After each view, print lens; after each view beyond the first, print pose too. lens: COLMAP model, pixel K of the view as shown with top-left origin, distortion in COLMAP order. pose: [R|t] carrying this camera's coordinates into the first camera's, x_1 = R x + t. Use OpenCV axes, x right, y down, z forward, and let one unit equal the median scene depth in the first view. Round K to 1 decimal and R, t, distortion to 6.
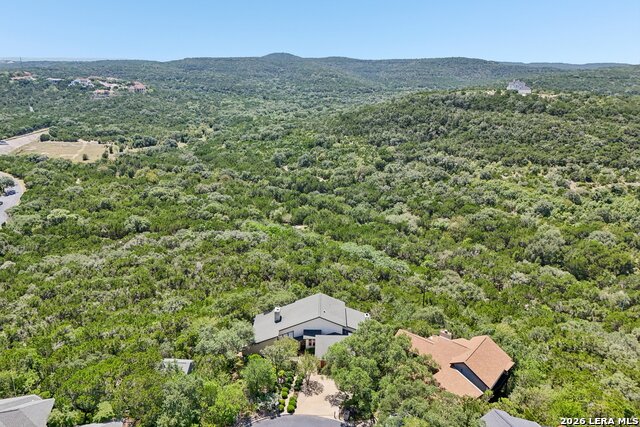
lens RADIAL K [[460.0, 0, 320.0], [0, 460.0, 213.5], [0, 0, 1]] dist [0.027860, -0.005230]
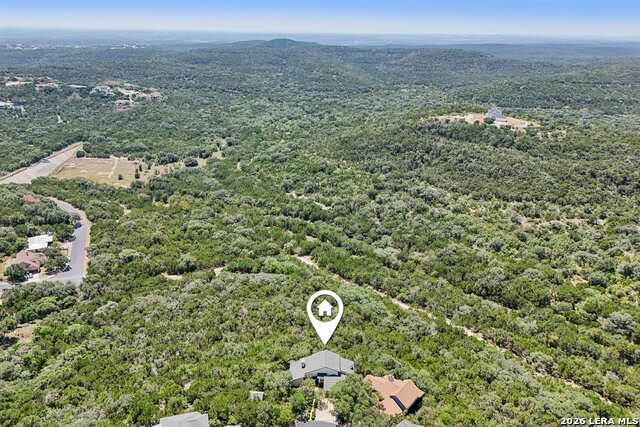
lens RADIAL K [[460.0, 0, 320.0], [0, 460.0, 213.5], [0, 0, 1]] dist [0.027860, -0.005230]
pose [[0.999987, 0.005112, 0.000374, -0.008456], [-0.005125, 0.998400, 0.056311, -0.147849], [-0.000086, -0.056313, 0.998413, -0.249031]]
